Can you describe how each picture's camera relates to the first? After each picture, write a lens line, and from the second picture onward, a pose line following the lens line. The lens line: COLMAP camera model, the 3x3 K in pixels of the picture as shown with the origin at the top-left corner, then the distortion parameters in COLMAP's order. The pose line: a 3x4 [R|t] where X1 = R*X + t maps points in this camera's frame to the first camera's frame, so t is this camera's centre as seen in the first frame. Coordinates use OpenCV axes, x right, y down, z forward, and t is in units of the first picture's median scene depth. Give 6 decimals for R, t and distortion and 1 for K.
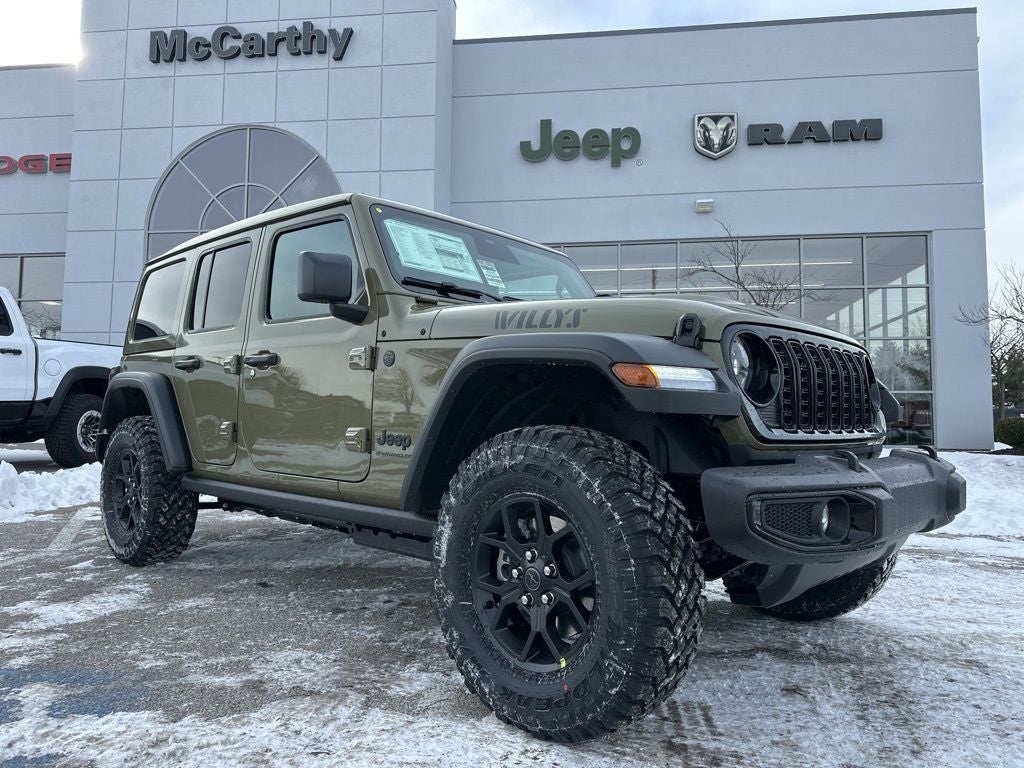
lens RADIAL K [[724.5, 0, 511.1], [0, 724.5, 379.3], [0, 0, 1]] dist [0.004459, -0.006725]
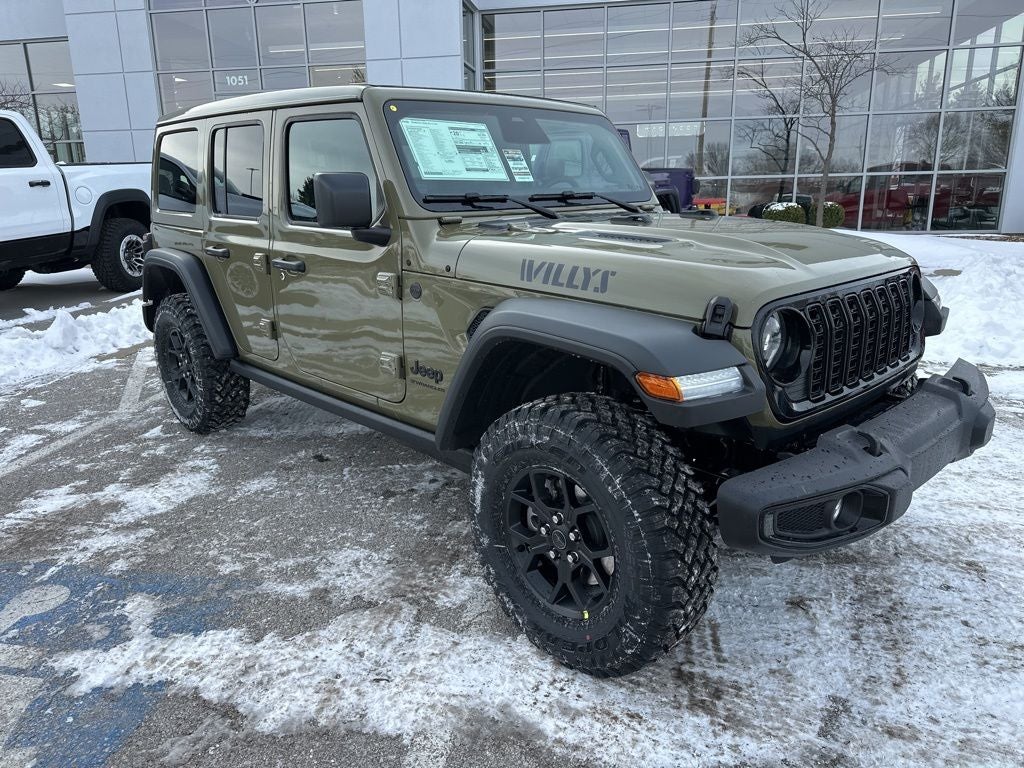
lens RADIAL K [[720.0, 0, 511.0], [0, 720.0, 390.4], [0, 0, 1]] dist [0.030172, -0.035829]
pose [[0.998157, -0.011888, -0.059510, 0.022032], [0.030920, 0.943418, 0.330162, -0.271092], [0.052217, -0.331393, 0.942047, 0.041267]]
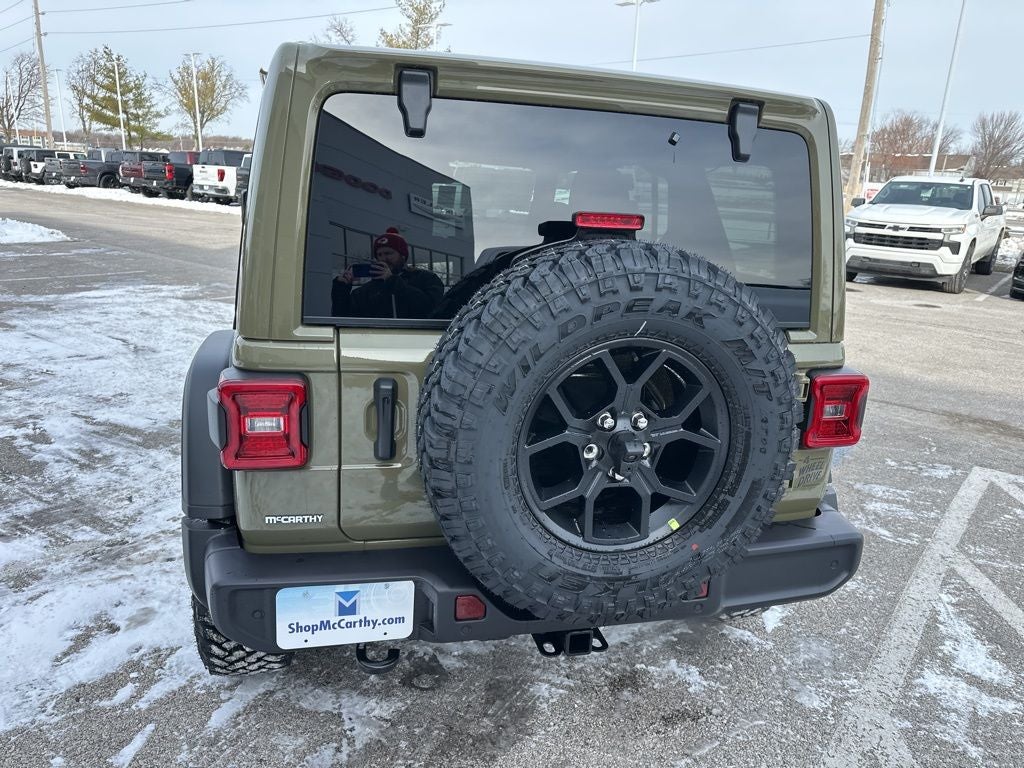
lens RADIAL K [[717.5, 0, 511.1], [0, 717.5, 384.1], [0, 0, 1]] dist [0.036801, -0.040060]
pose [[-0.849401, -0.197397, 0.489441, -1.247043], [-0.097131, 0.970044, 0.222664, -0.180507], [-0.518733, 0.141591, -0.843130, 3.134536]]
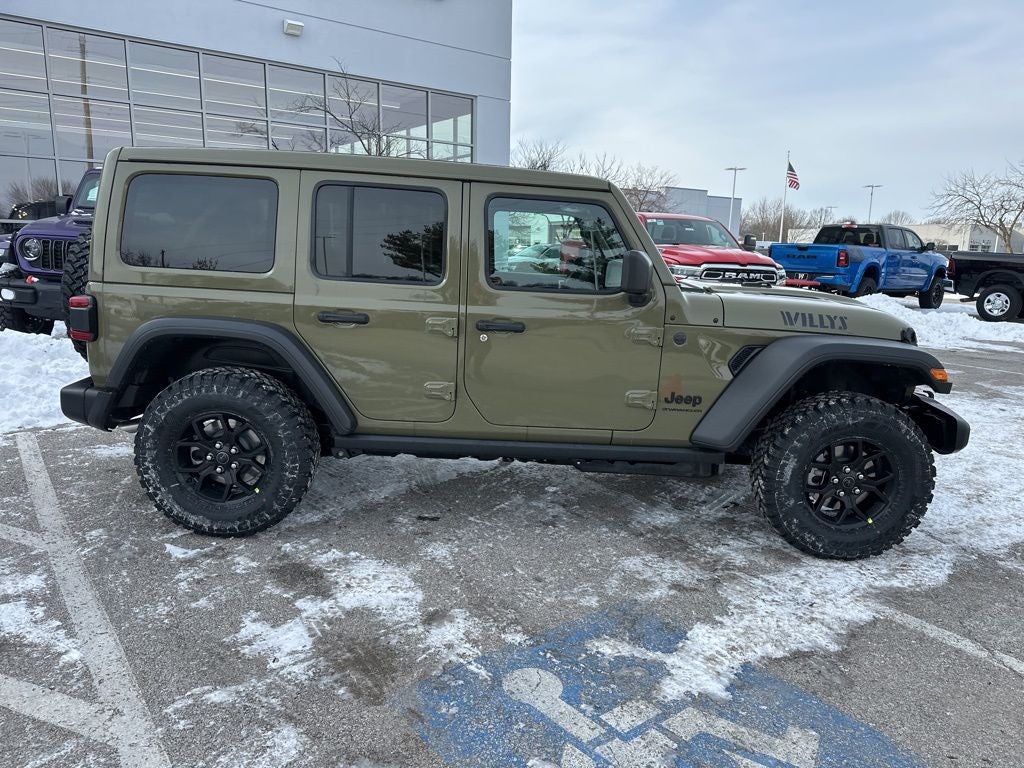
lens RADIAL K [[712.2, 0, 510.2], [0, 712.2, 399.2], [0, 0, 1]] dist [0.056219, -0.067630]
pose [[0.716925, -0.137575, 0.683441, -1.588986], [-0.069712, 0.961275, 0.266629, -0.302307], [-0.693656, -0.238797, 0.679571, 0.385723]]
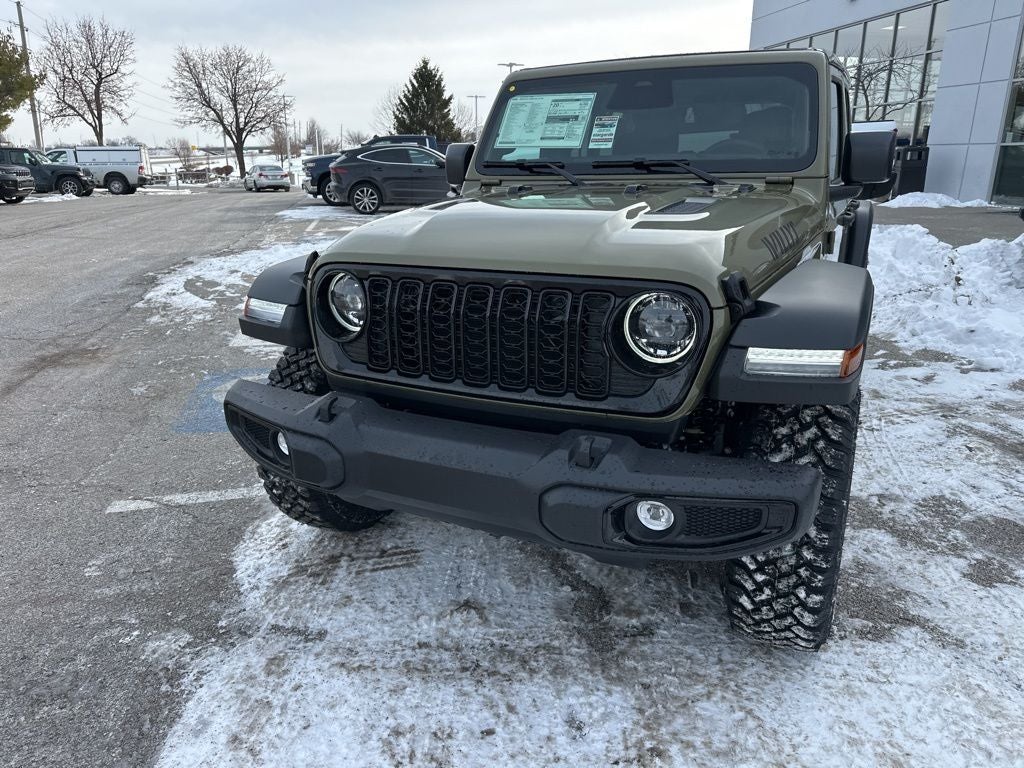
lens RADIAL K [[716.6, 0, 503.3], [0, 716.6, 380.0], [0, 0, 1]] dist [0.057805, -0.074471]
pose [[0.304514, 0.268121, -0.913992, 1.327240], [0.074356, 0.949945, 0.303441, -0.202734], [0.949601, -0.160363, 0.269335, 0.858319]]
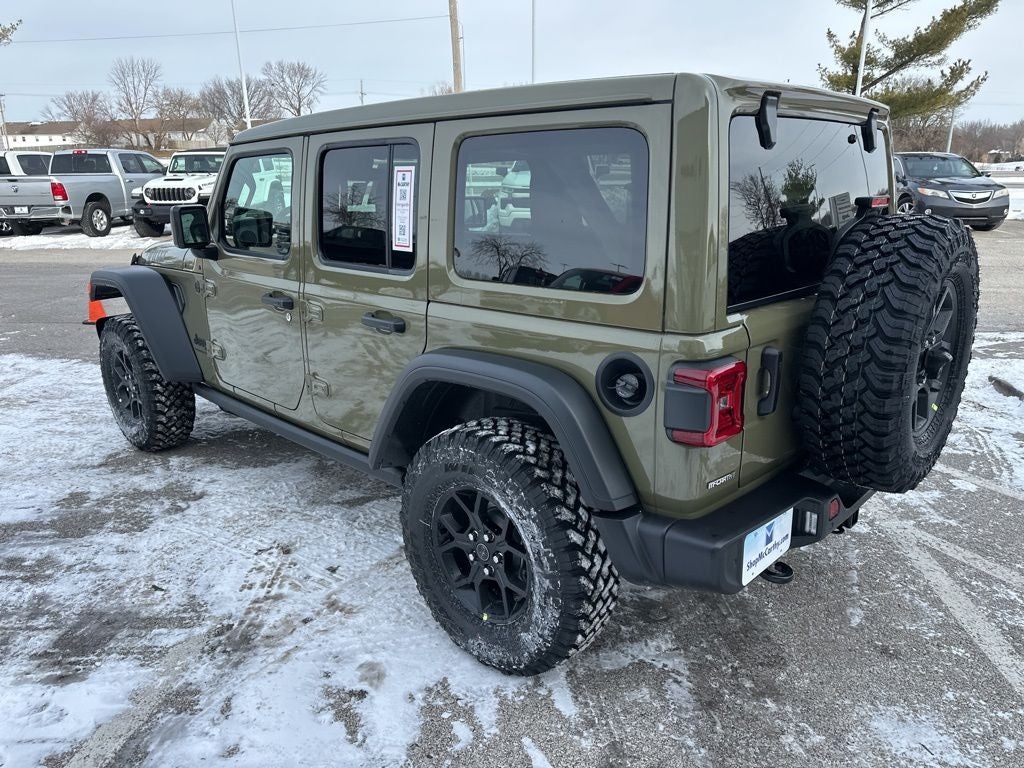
lens RADIAL K [[717.5, 0, 511.1], [0, 717.5, 384.1], [0, 0, 1]] dist [0.036801, -0.040060]
pose [[-0.999973, -0.002304, -0.006945, -0.435486], [-0.003831, 0.973515, 0.228592, -0.170130], [0.006235, 0.228612, -0.973498, 3.475997]]
